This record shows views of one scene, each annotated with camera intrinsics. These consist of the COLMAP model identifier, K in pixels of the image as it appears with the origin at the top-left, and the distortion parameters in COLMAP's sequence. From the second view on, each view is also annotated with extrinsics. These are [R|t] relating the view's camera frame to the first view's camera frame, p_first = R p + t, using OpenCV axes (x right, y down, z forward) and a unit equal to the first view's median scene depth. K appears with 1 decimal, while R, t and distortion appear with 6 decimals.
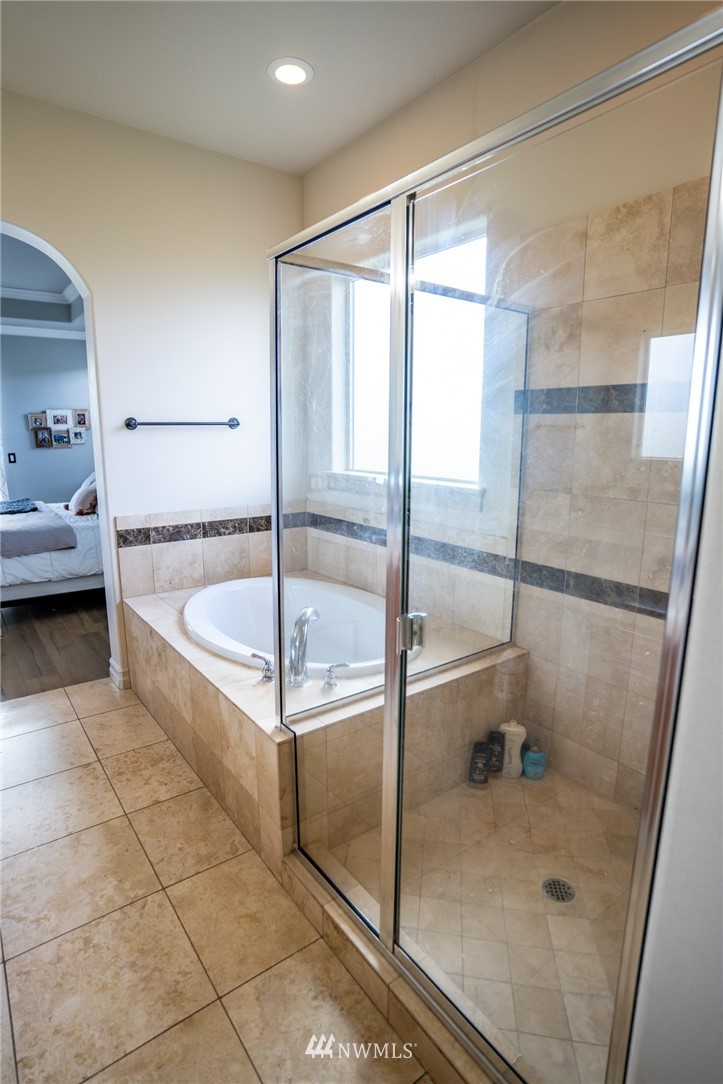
lens RADIAL K [[567.4, 0, 361.5], [0, 567.4, 542.0], [0, 0, 1]] dist [-0.082328, 0.036947]
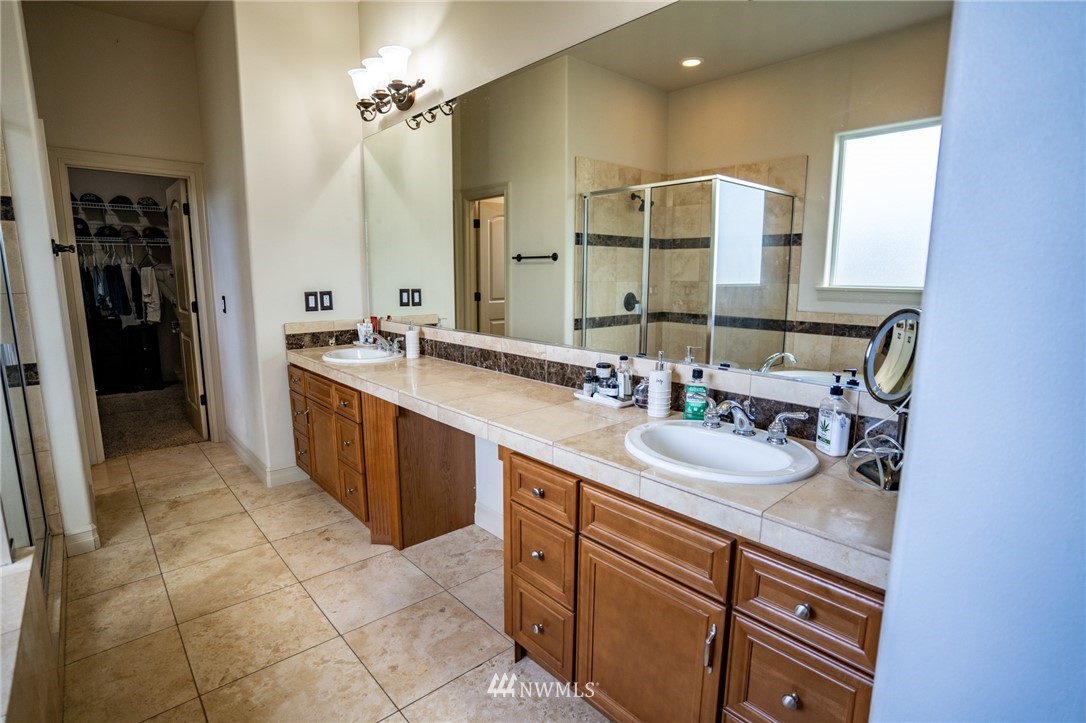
lens RADIAL K [[533.9, 0, 542.6], [0, 533.9, 363.3], [0, 0, 1]] dist [-0.082196, 0.037552]
pose [[-0.995560, 0.008339, -0.093761, -0.692084], [-0.025372, 0.935433, 0.352593, -0.193133], [0.090647, 0.353407, -0.931068, 1.321839]]
